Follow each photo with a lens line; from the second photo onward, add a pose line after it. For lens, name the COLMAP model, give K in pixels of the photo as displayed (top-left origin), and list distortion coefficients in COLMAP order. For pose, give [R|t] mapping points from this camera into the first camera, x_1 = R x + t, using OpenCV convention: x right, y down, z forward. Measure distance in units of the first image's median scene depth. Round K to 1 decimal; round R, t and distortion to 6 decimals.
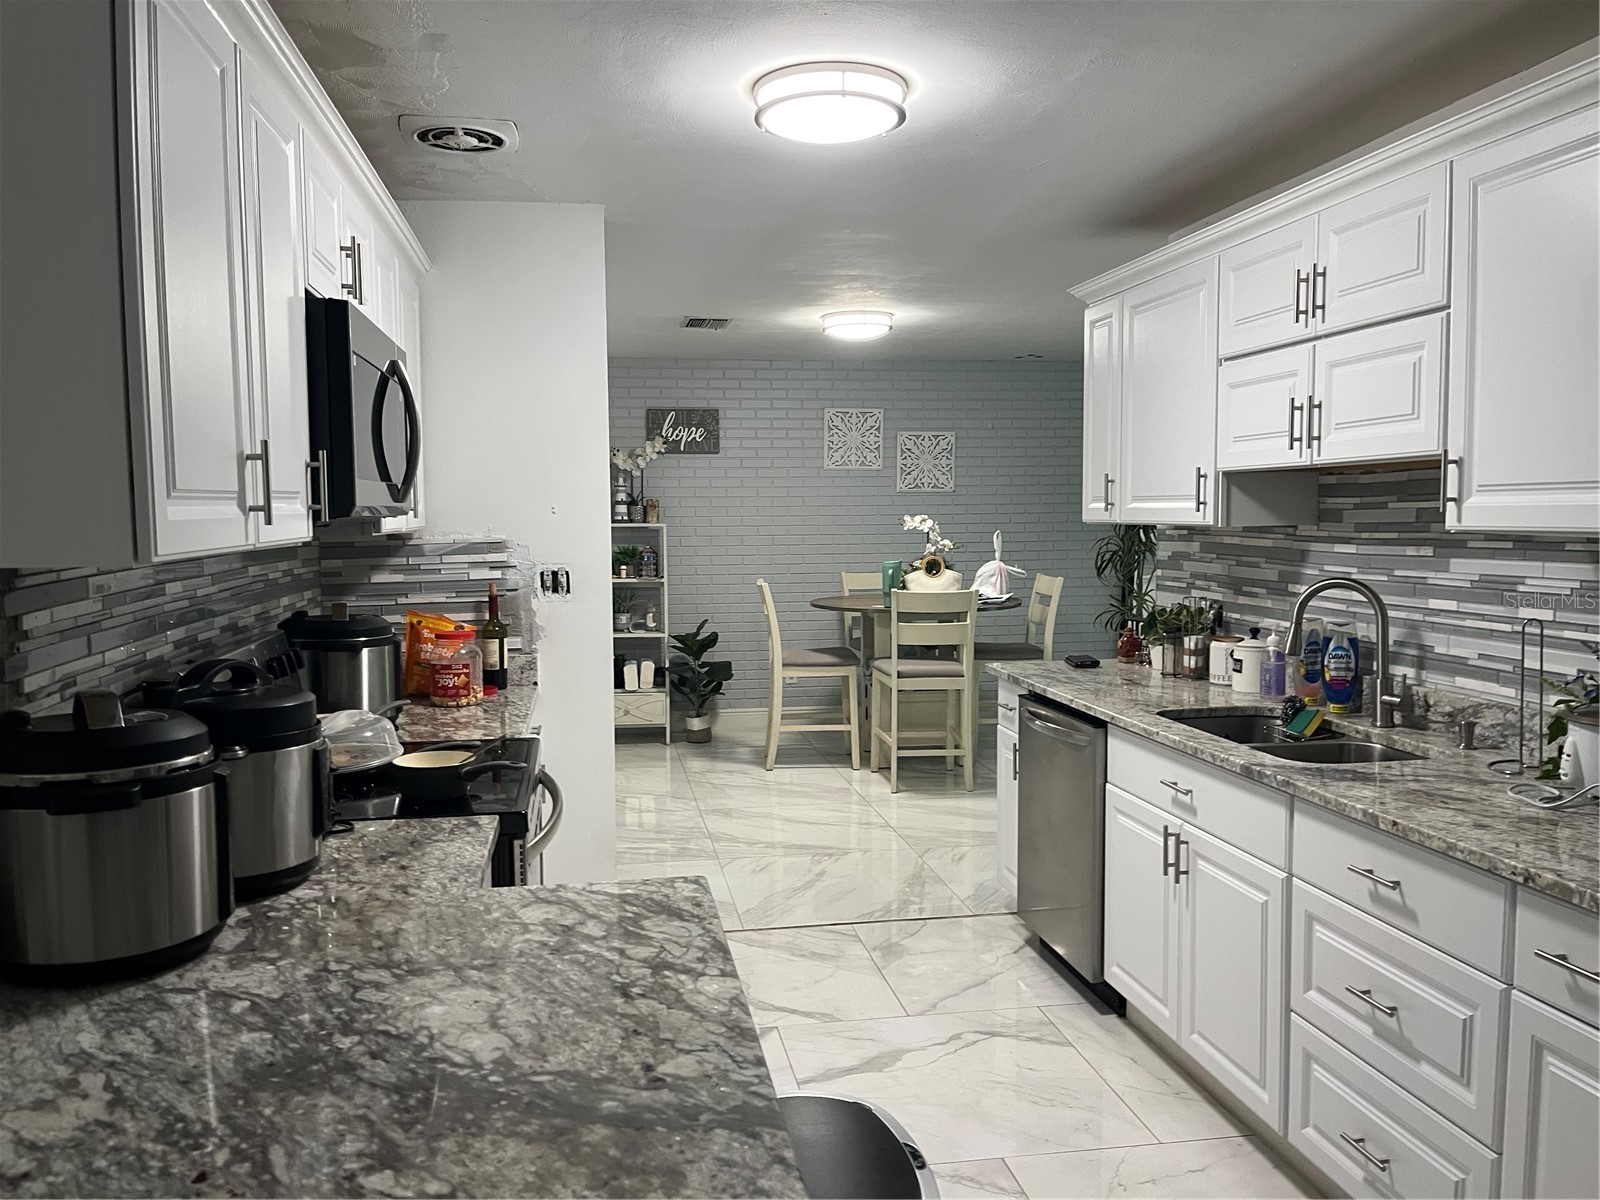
lens RADIAL K [[1217.8, 0, 798.6], [0, 1217.8, 605.9], [0, 0, 1]] dist [0.061899, -0.096655]
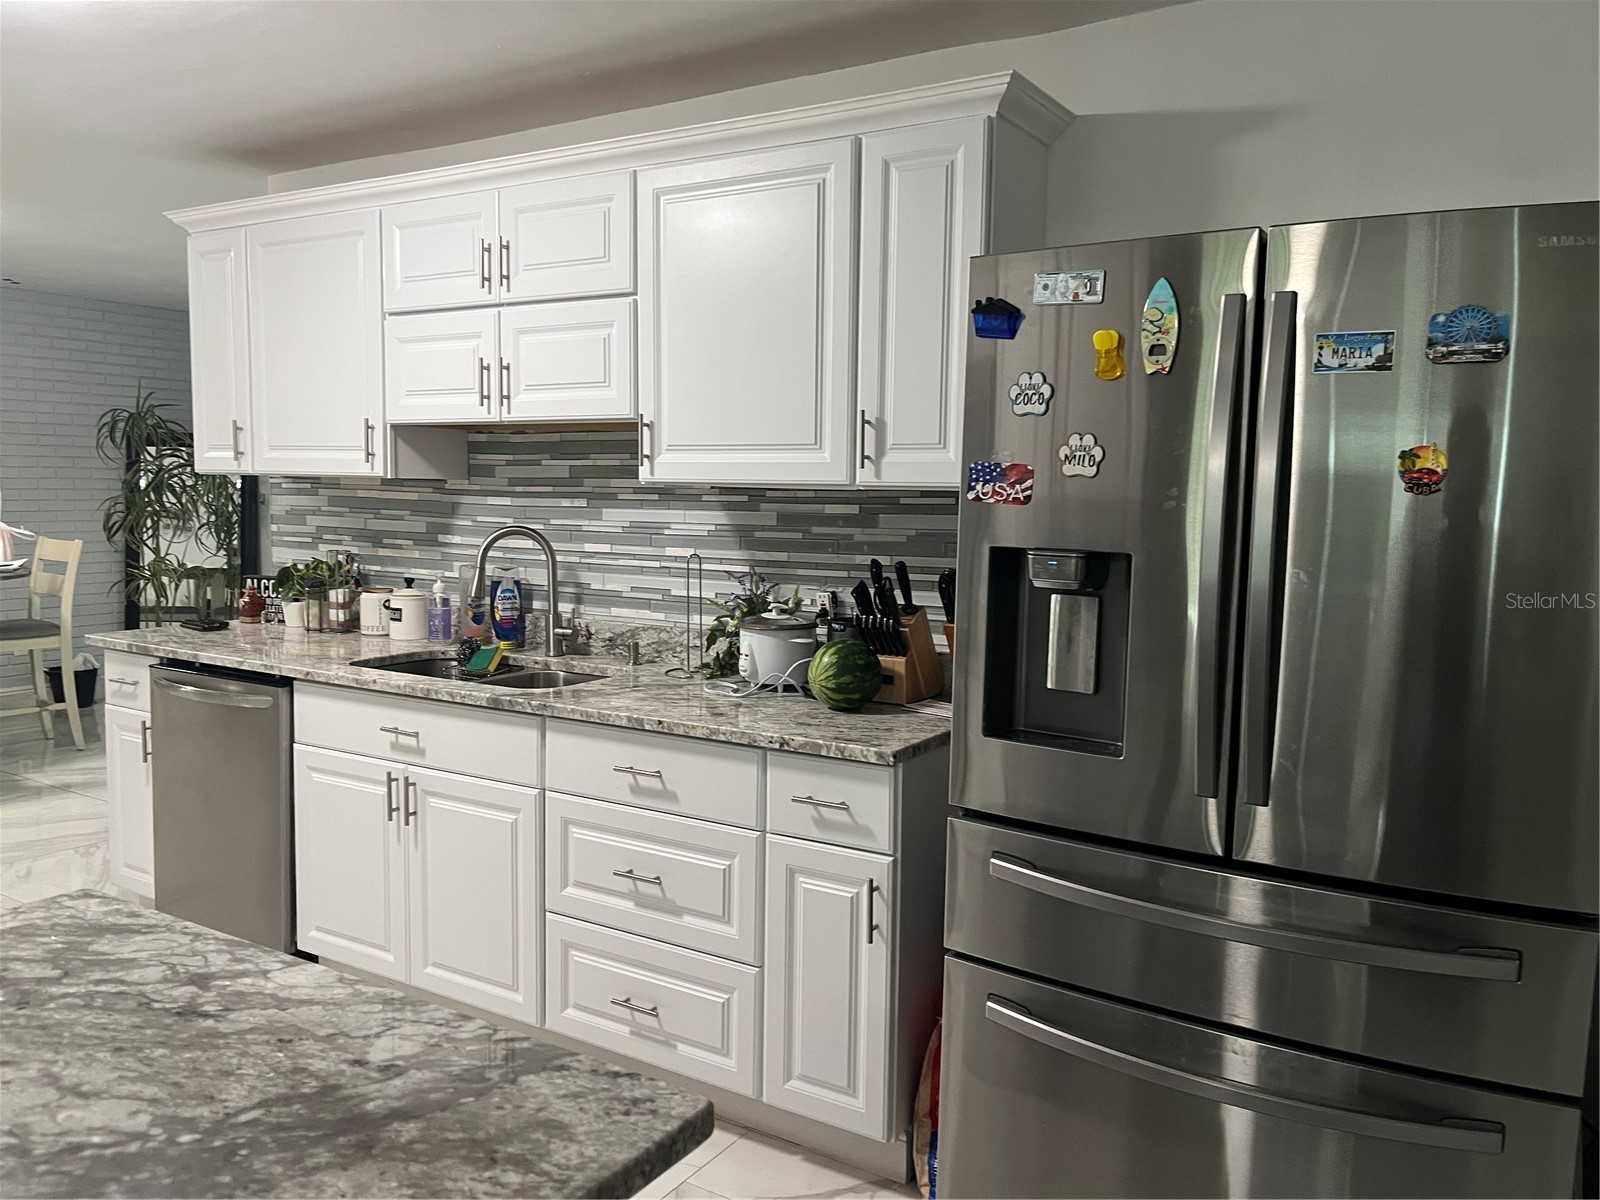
lens RADIAL K [[1202.8, 0, 804.5], [0, 1202.8, 597.2], [0, 0, 1]] dist [0.065679, -0.097334]
pose [[0.659650, -0.047588, 0.750065, -0.221674], [0.034978, 0.998856, 0.032610, 0.015914], [-0.750758, 0.004725, 0.660560, 0.087432]]
